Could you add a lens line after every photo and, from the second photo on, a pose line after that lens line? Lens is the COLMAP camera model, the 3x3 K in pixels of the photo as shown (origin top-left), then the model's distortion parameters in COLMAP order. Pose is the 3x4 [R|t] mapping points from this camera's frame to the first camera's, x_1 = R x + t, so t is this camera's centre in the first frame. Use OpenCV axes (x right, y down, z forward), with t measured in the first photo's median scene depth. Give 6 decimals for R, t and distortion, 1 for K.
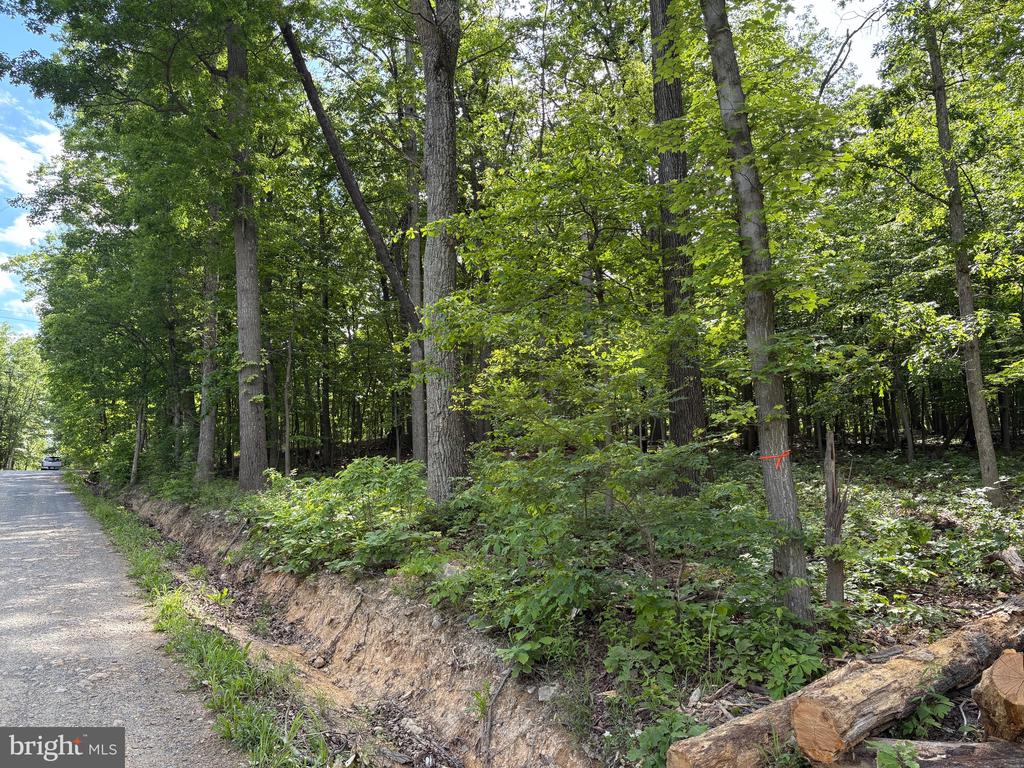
lens RADIAL K [[784.2, 0, 514.2], [0, 784.2, 386.1], [0, 0, 1]] dist [0.011557, 0.005868]
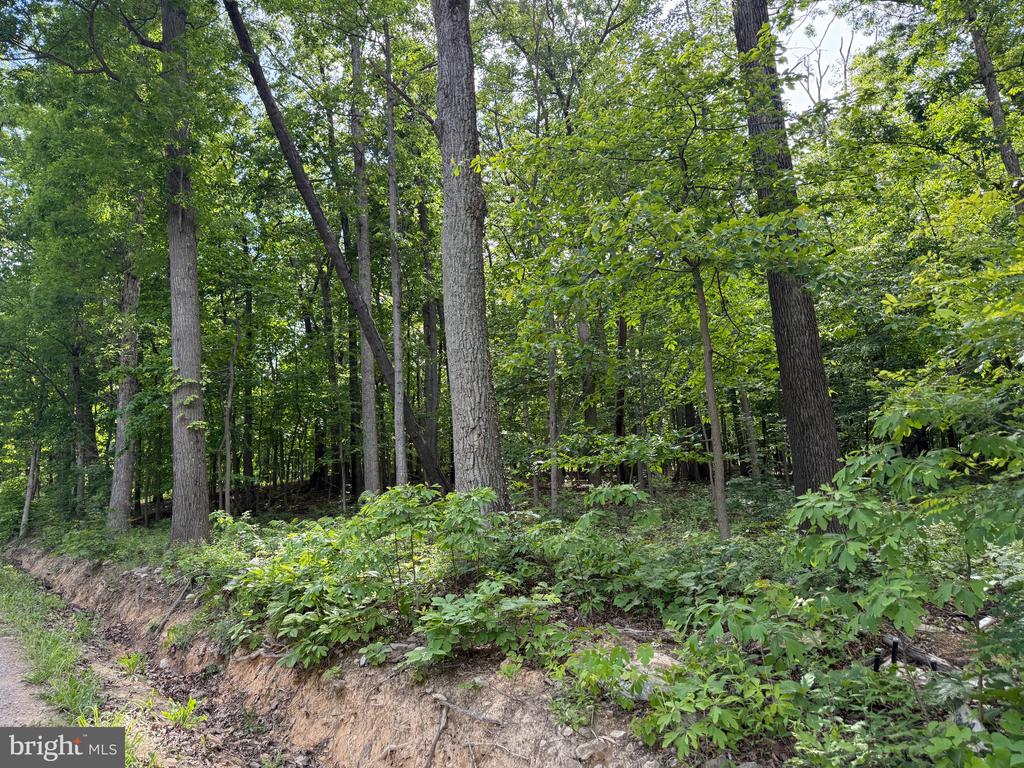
lens RADIAL K [[729.0, 0, 510.8], [0, 729.0, 382.0], [0, 0, 1]] dist [0.020909, -0.021551]
pose [[0.990489, -0.003166, 0.137558, -0.117458], [0.012554, 0.997645, -0.067430, 0.028494], [-0.137021, 0.068515, 0.988196, 0.221849]]
